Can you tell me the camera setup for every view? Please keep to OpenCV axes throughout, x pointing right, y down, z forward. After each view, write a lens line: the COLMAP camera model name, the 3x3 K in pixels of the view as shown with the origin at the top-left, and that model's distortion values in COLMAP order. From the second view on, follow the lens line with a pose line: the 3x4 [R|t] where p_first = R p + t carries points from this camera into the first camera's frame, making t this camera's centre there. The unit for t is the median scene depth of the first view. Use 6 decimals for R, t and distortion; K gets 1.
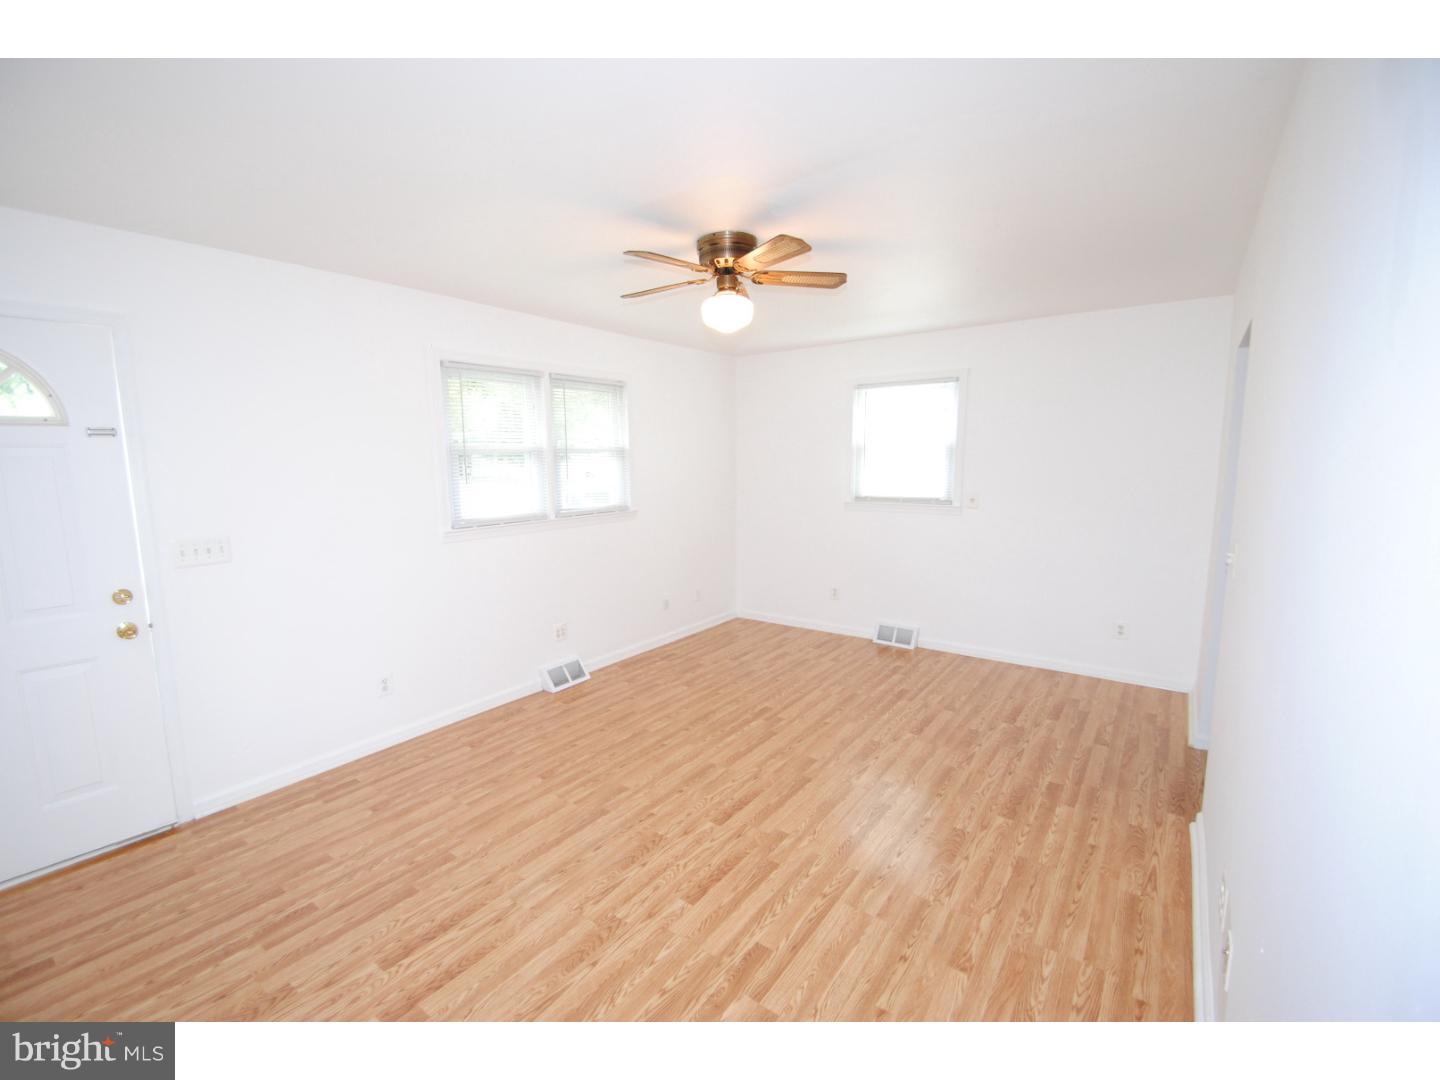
lens RADIAL K [[632.2, 0, 704.4], [0, 632.2, 539.0], [0, 0, 1]] dist [0.021526, -0.022752]
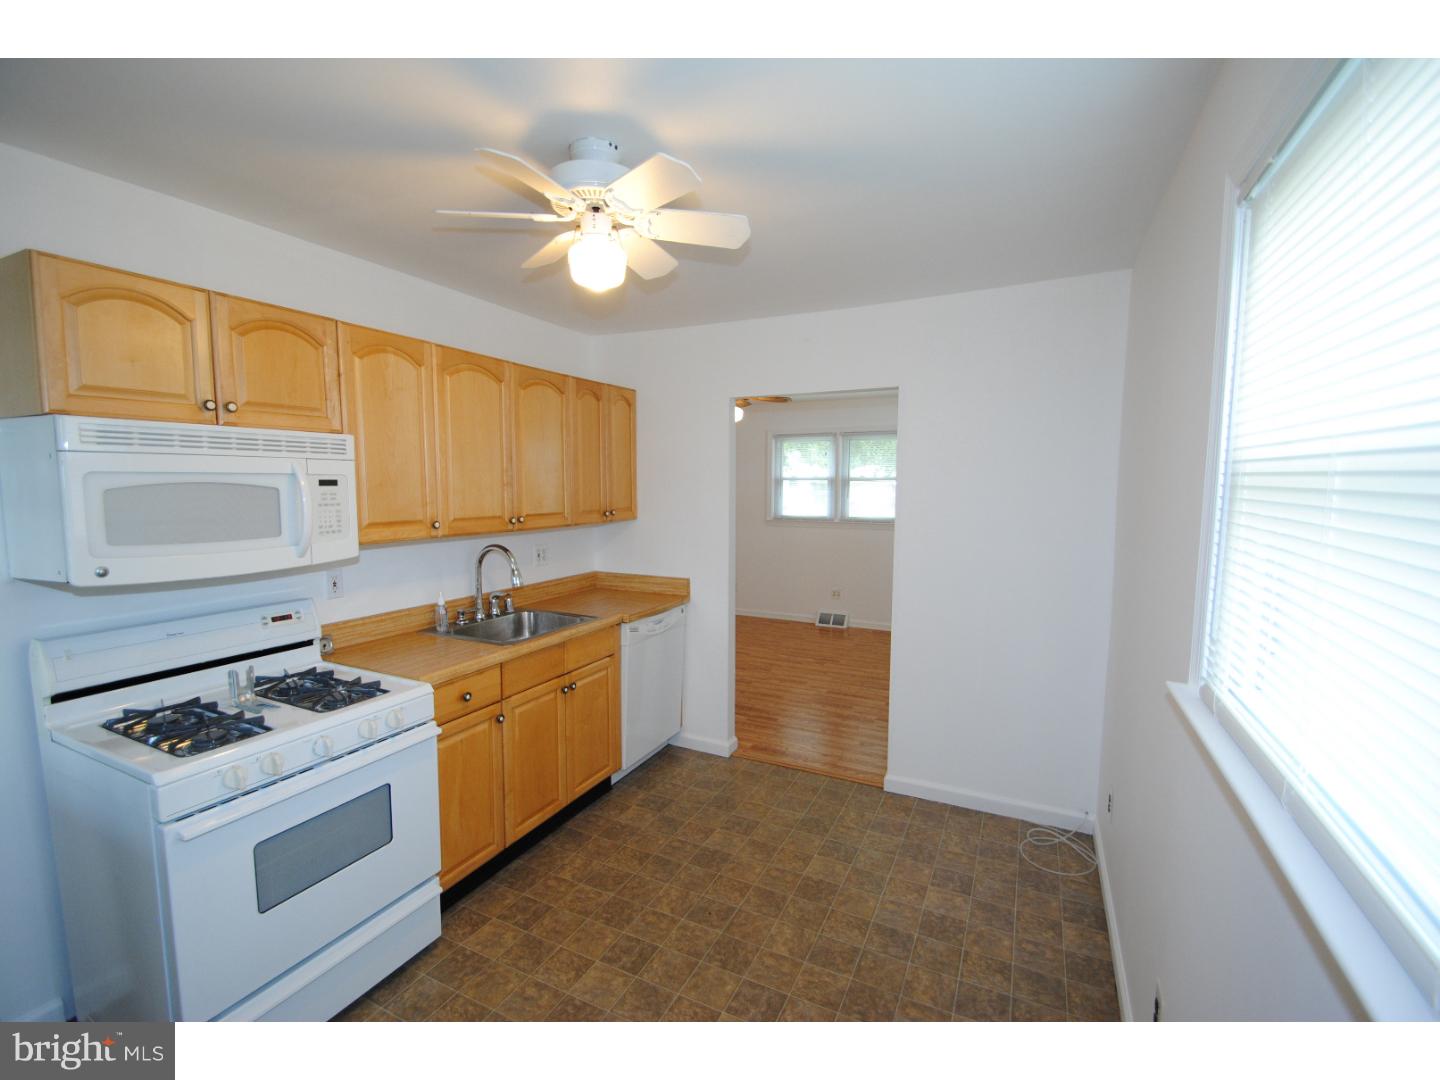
lens RADIAL K [[632.2, 0, 704.4], [0, 632.2, 539.0], [0, 0, 1]] dist [0.021526, -0.022752]
pose [[0.168137, 0.093893, -0.981282, 2.047264], [-0.137446, 0.987963, 0.070981, -0.088500], [0.976134, 0.122938, 0.179018, 0.622543]]
